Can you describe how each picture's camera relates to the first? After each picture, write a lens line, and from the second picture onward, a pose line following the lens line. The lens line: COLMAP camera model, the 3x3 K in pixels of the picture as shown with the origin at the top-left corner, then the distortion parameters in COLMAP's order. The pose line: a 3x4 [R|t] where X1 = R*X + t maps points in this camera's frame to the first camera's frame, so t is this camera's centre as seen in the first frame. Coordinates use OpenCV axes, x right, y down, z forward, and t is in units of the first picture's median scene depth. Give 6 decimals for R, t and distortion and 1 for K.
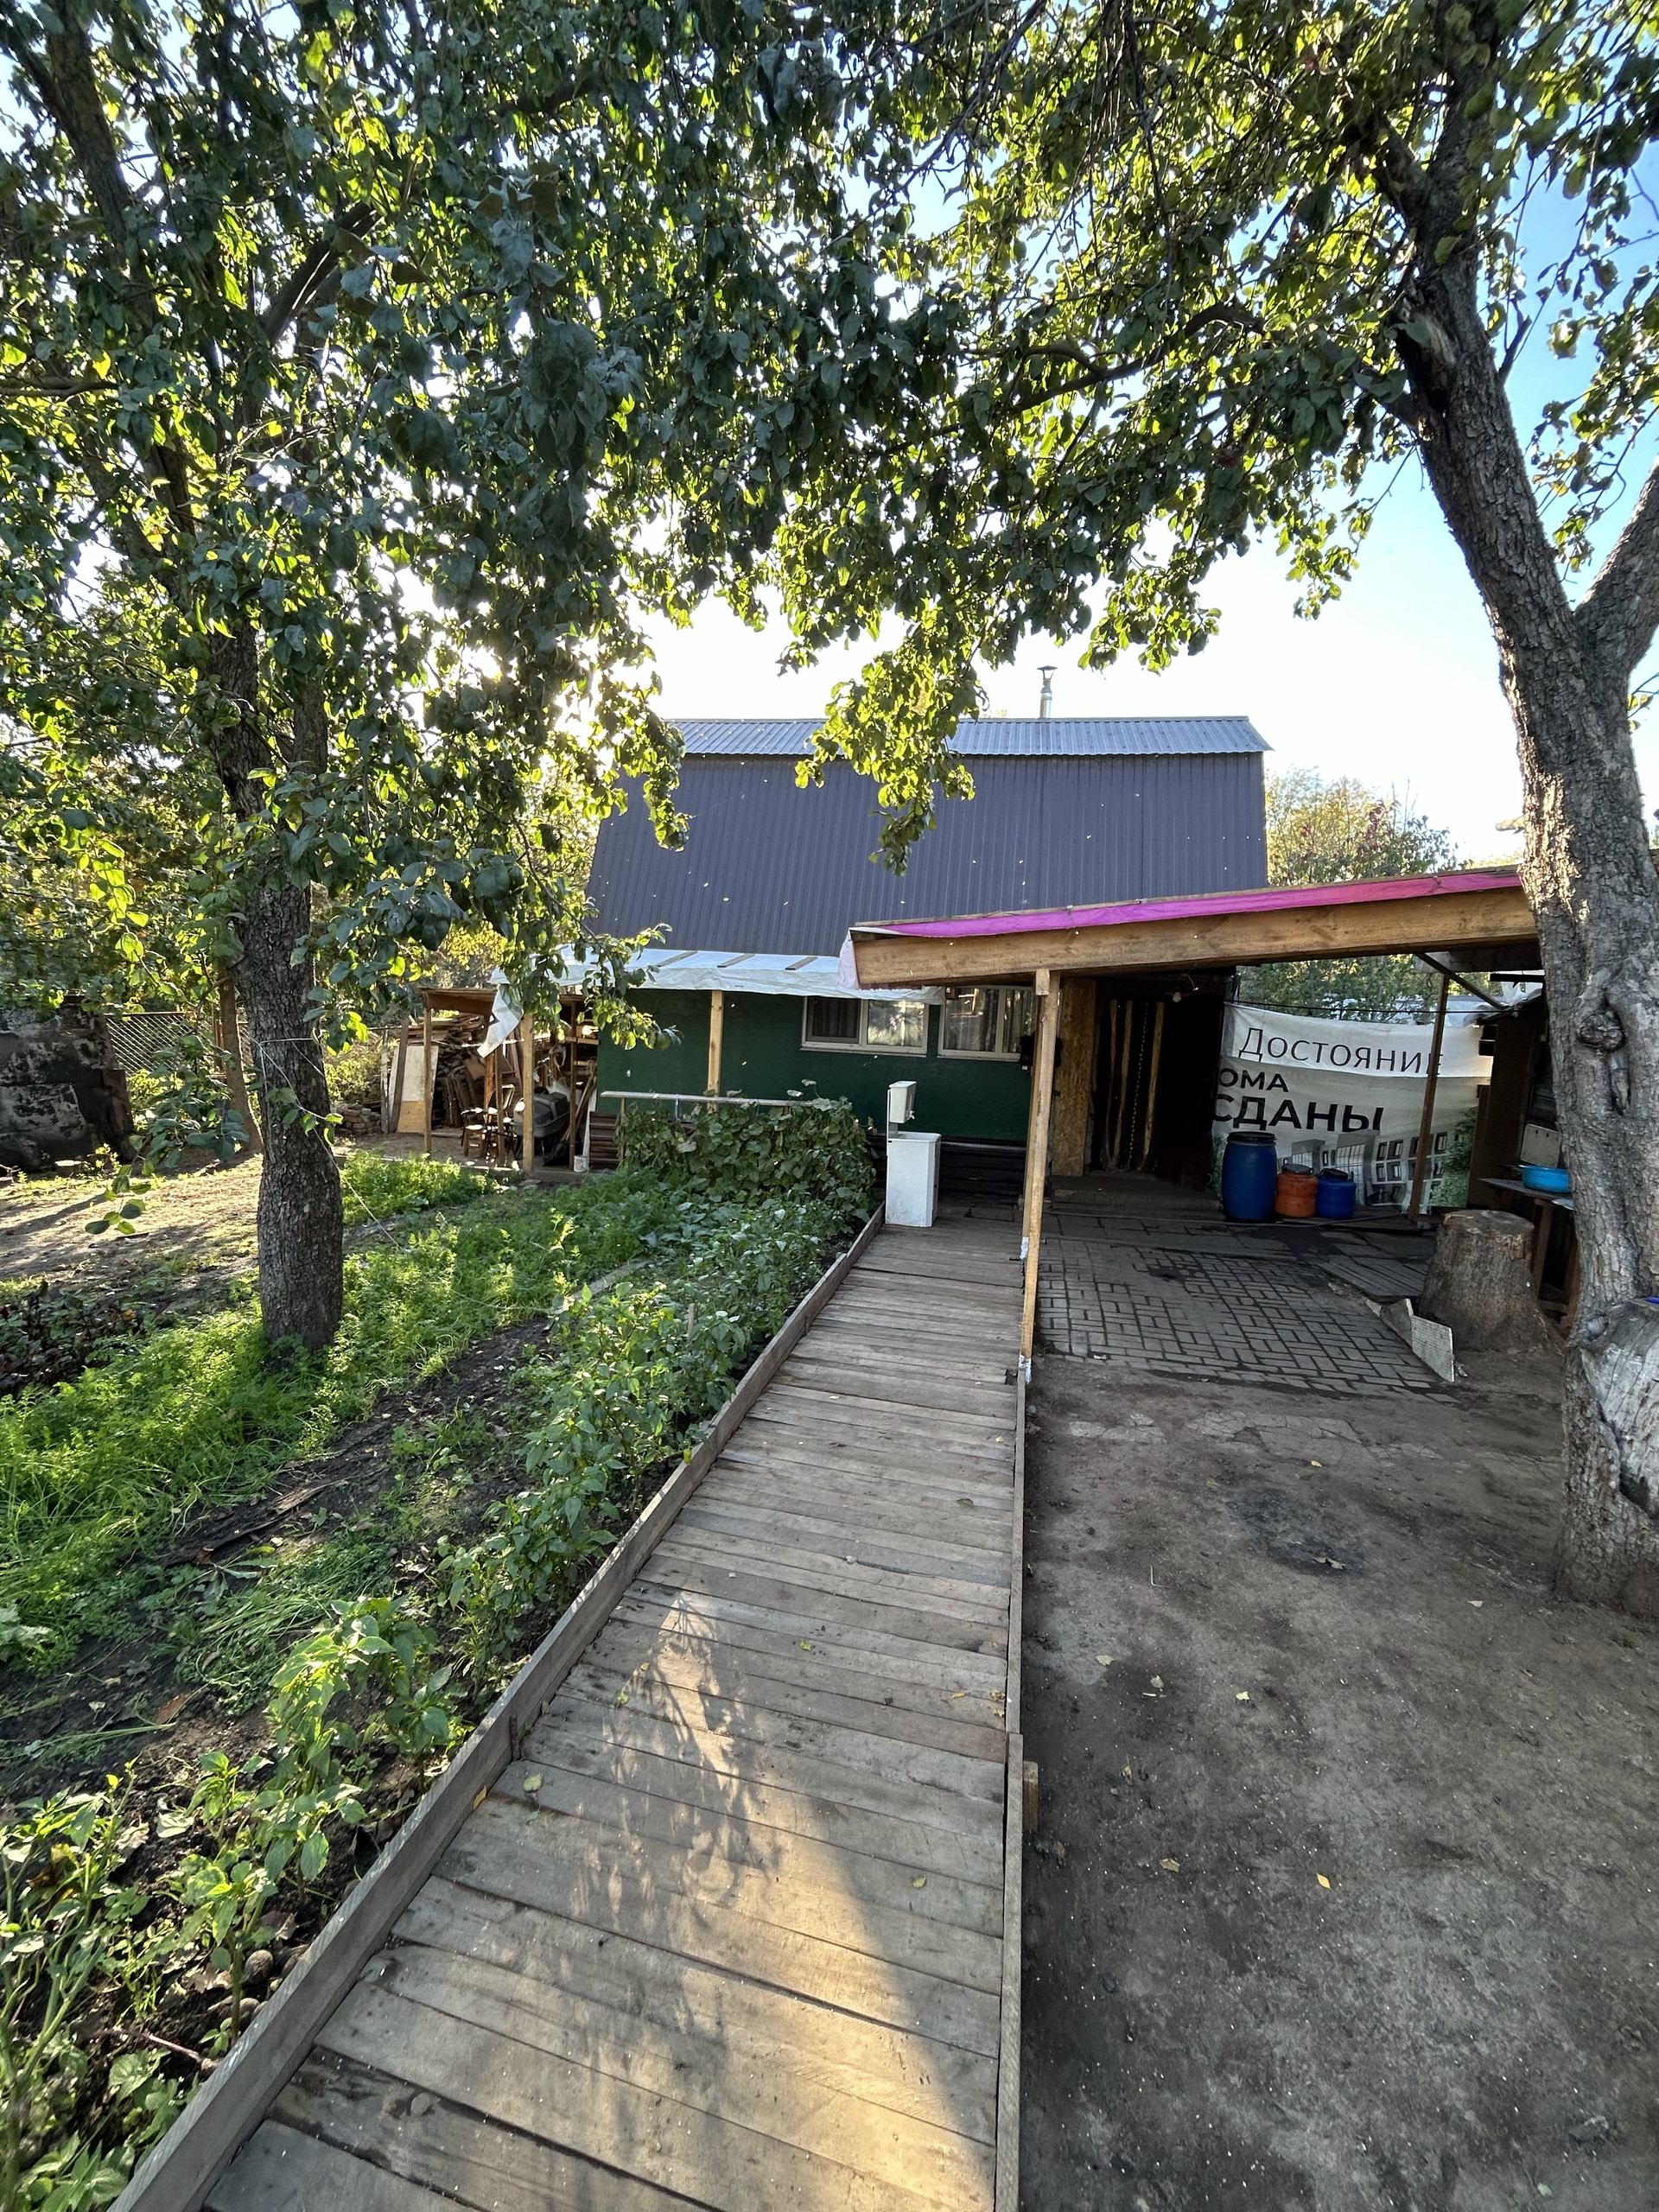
lens RADIAL K [[903.6, 0, 828.6], [0, 903.6, 1102.3], [0, 0, 1]] dist [0.000998, -0.000125]
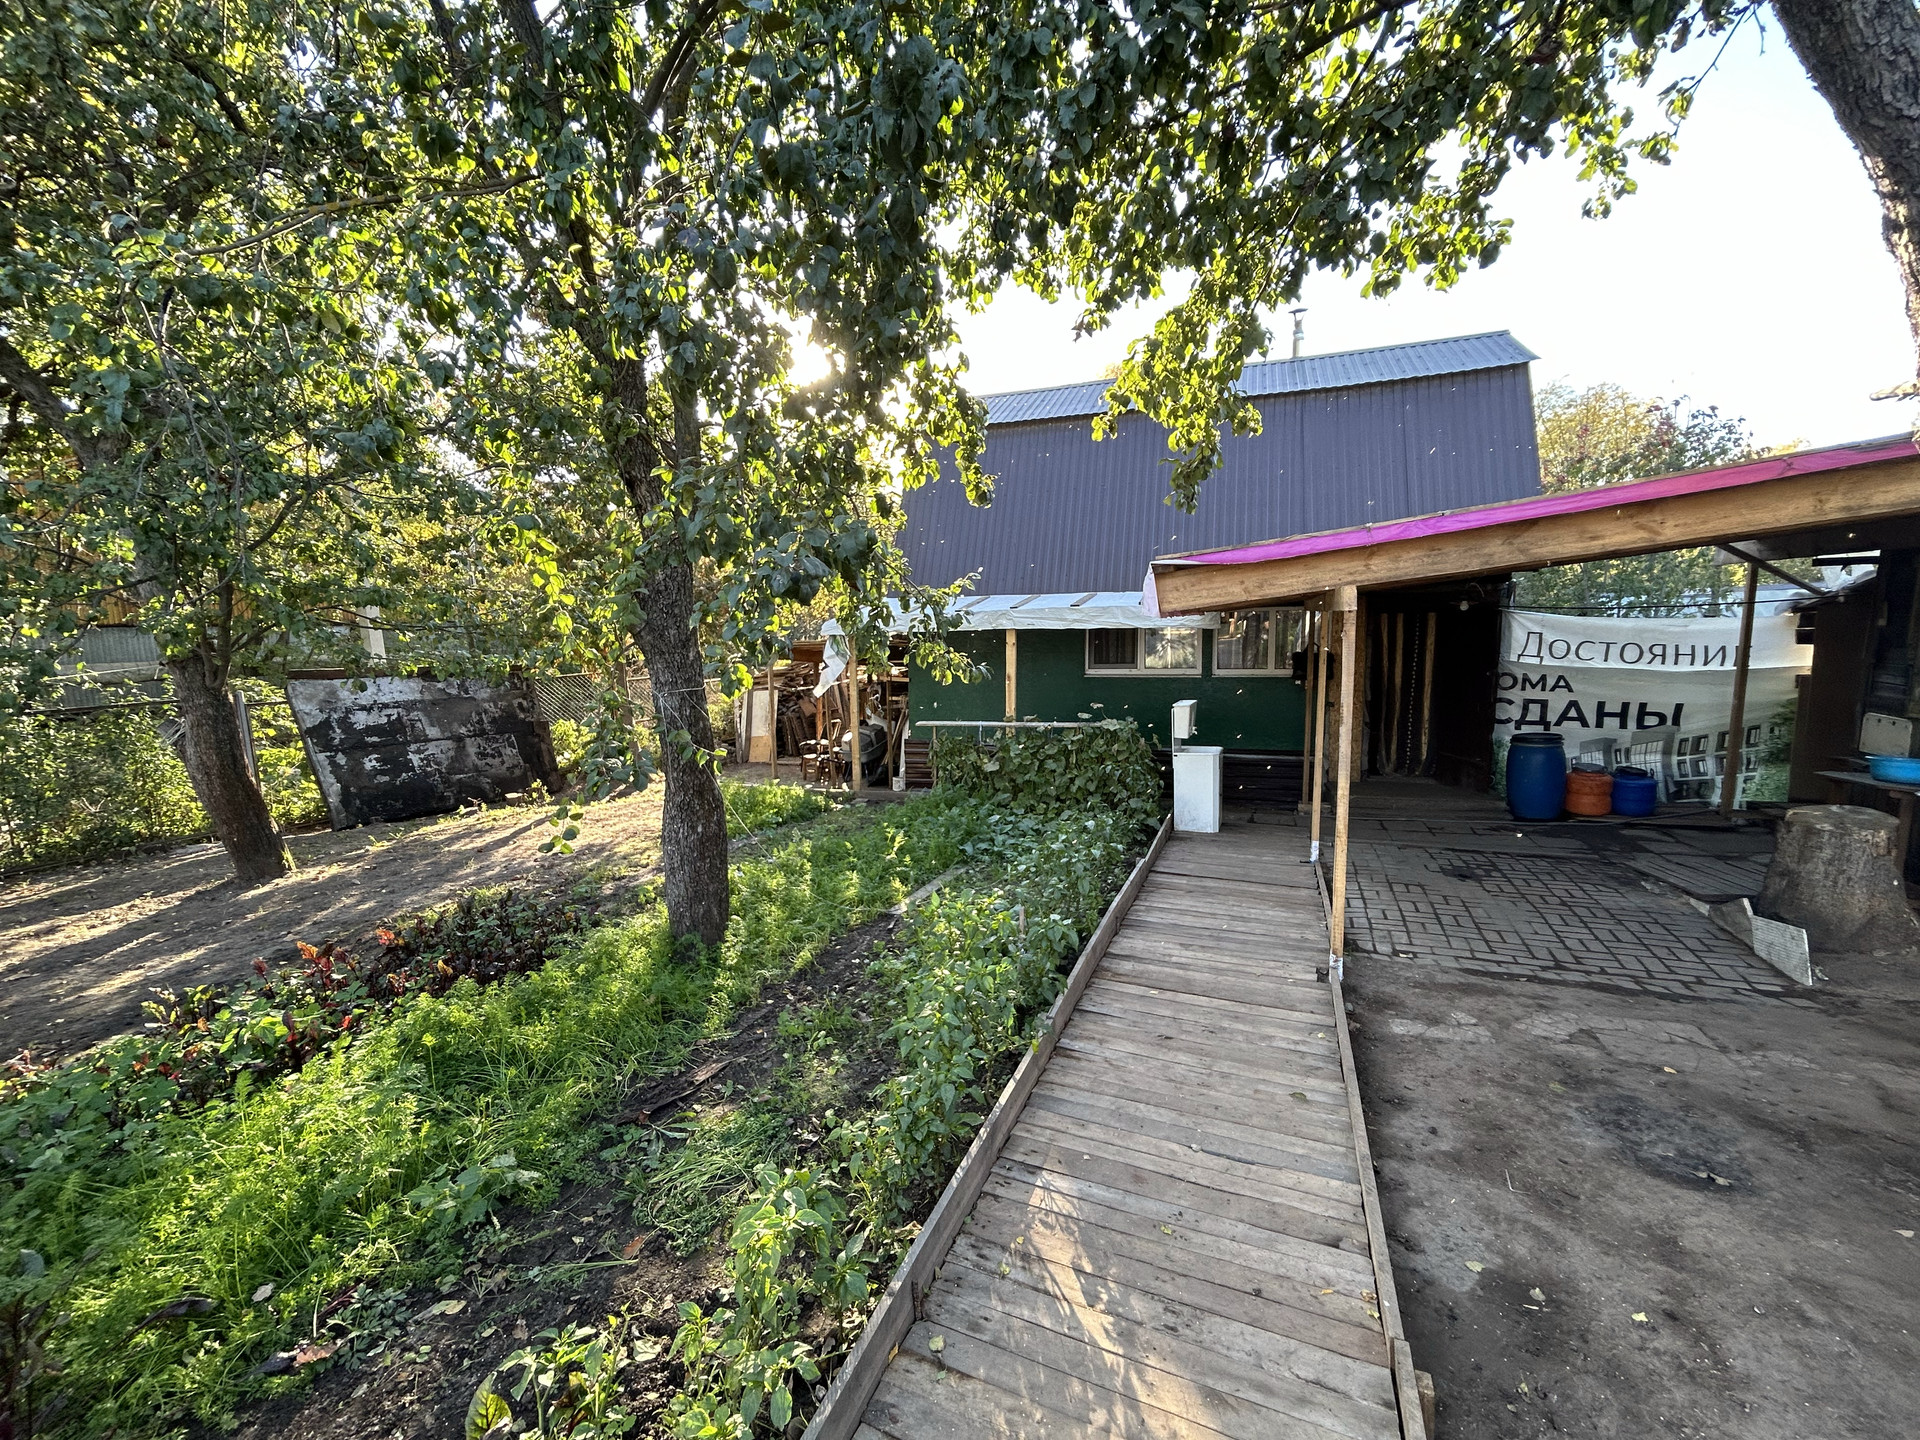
lens RADIAL K [[784.3, 0, 956.0], [0, 784.3, 722.6], [0, 0, 1]] dist [0.000998, -0.000125]
pose [[0.983418, -0.043721, -0.176002, -0.049751], [0.043087, 0.999044, -0.007424, -0.002394], [0.176158, -0.000283, 0.984362, 0.025409]]
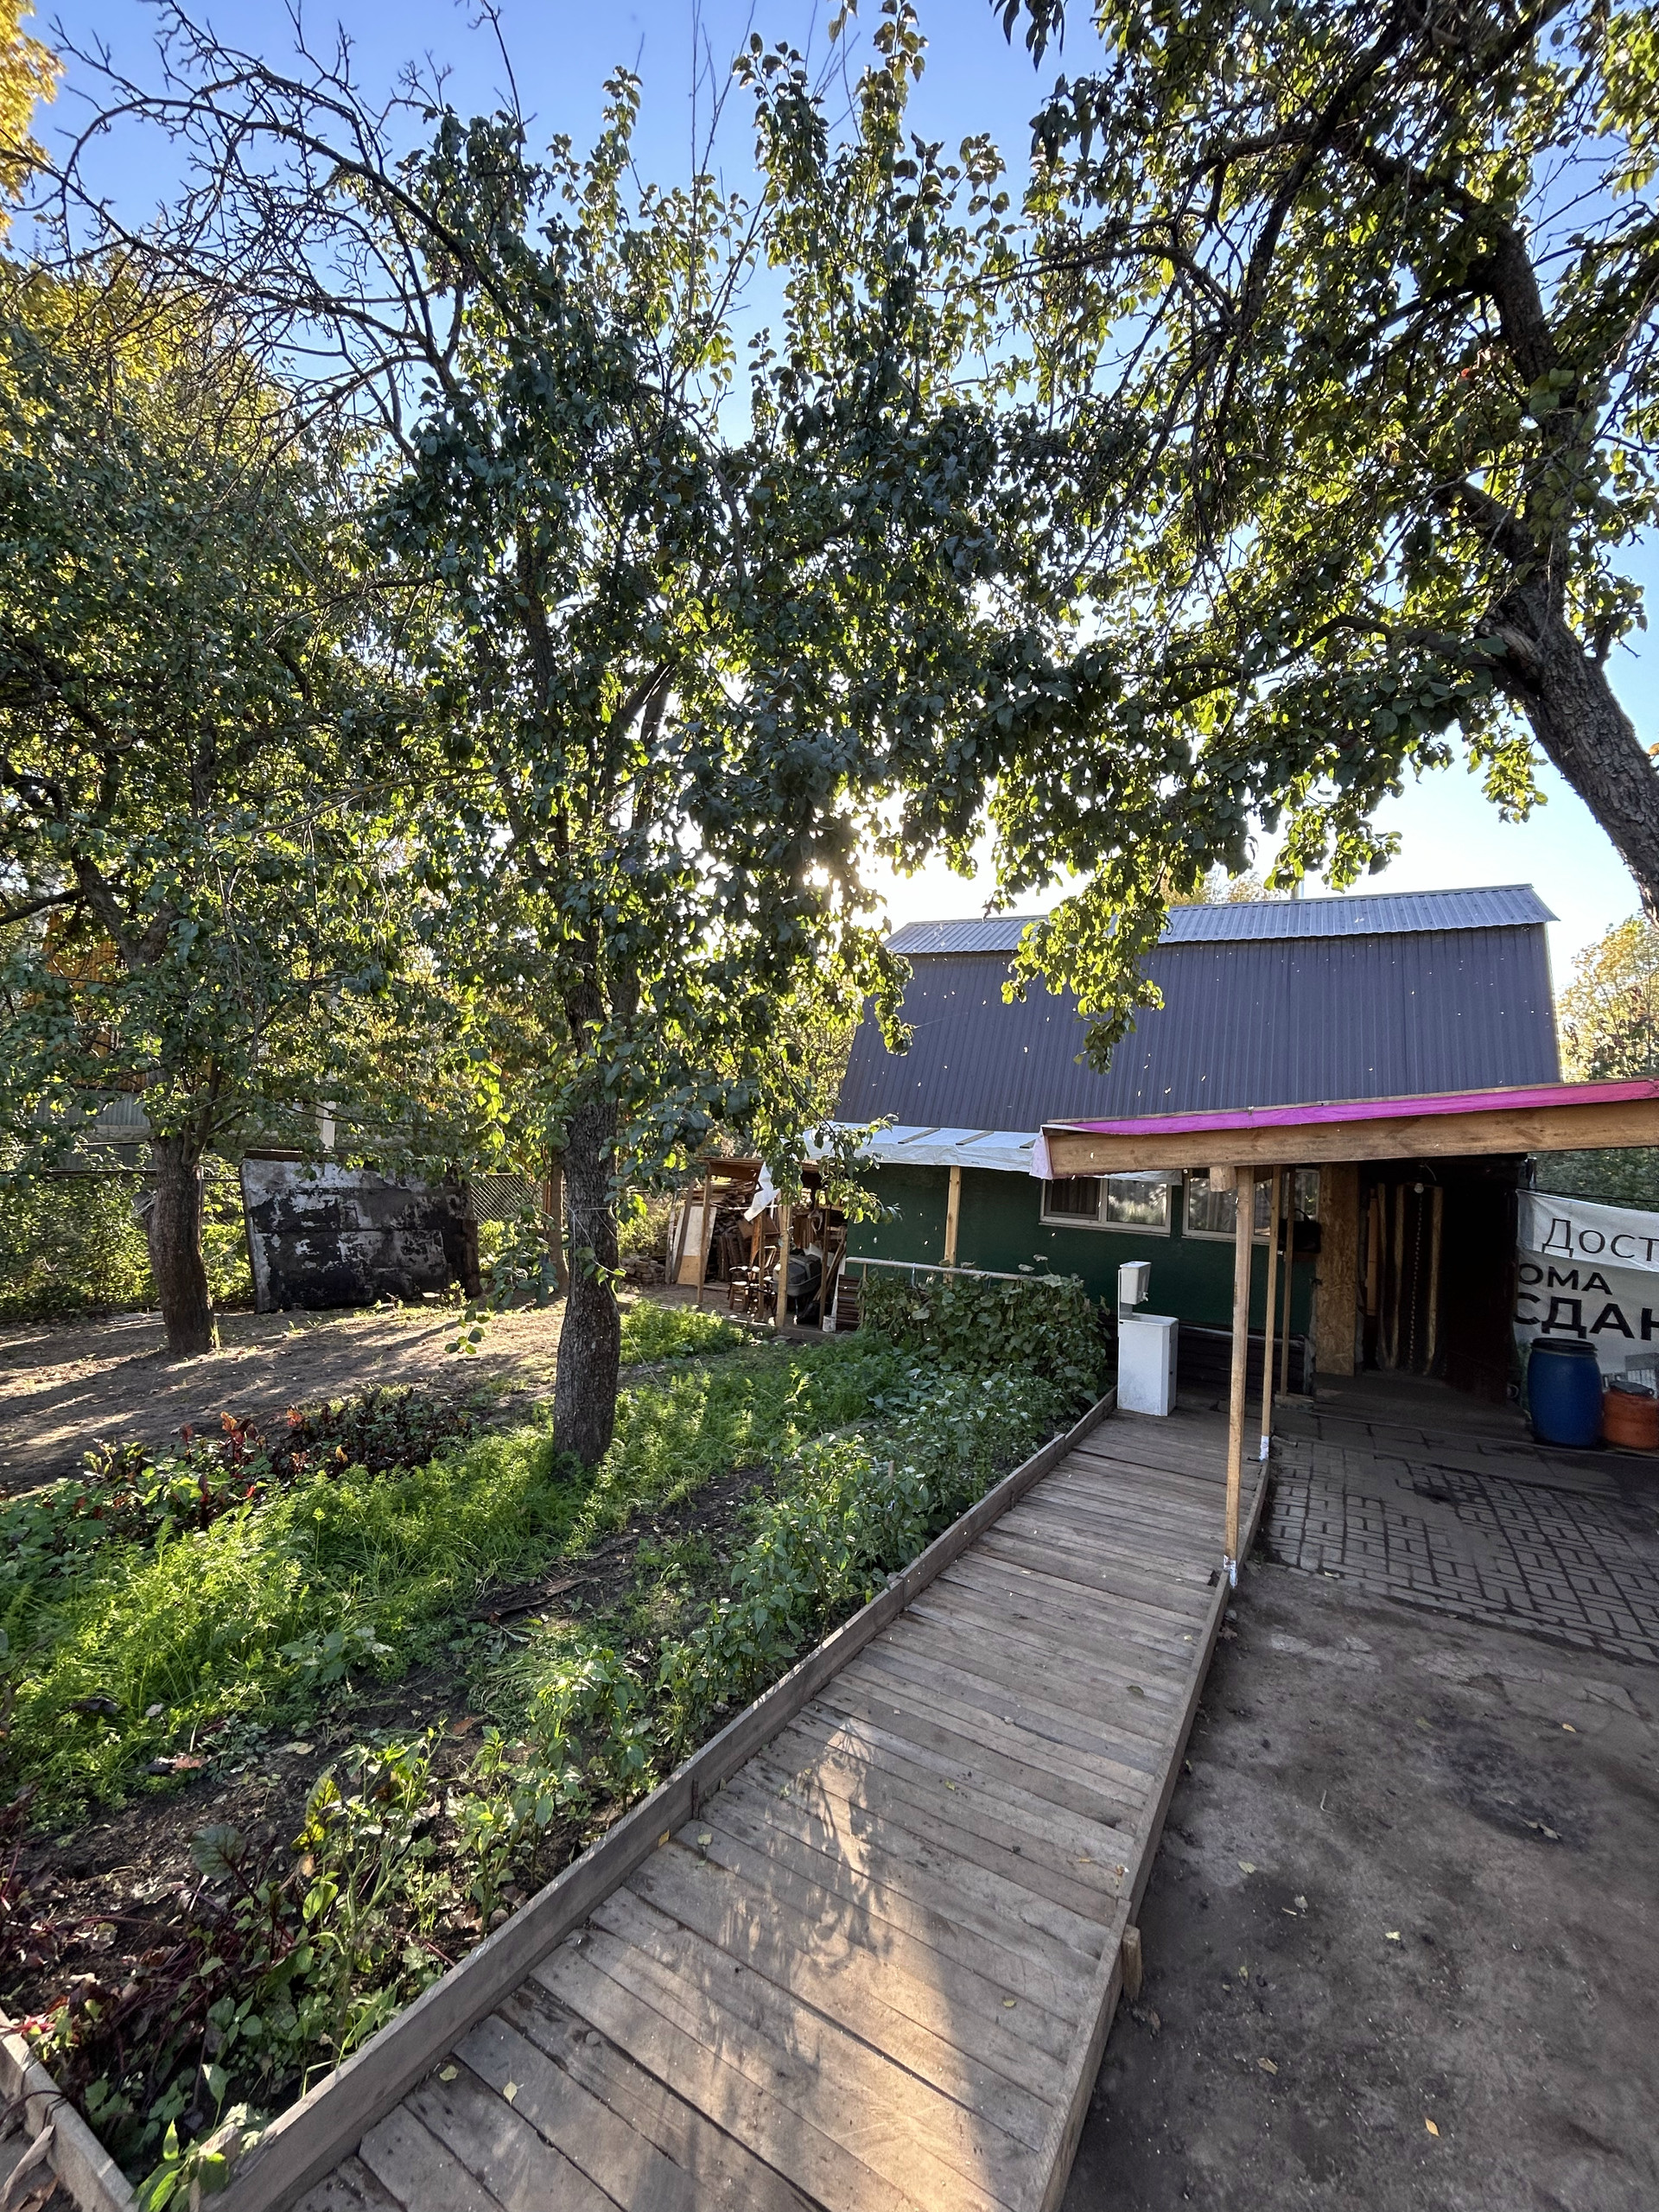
lens RADIAL K [[903.6, 0, 828.6], [0, 903.6, 1102.3], [0, 0, 1]] dist [0.000998, -0.000125]
pose [[0.957298, -0.002281, -0.289094, 0.094454], [-0.049932, 0.983637, -0.173106, -0.012804], [0.284759, 0.180149, 0.941519, -0.141963]]
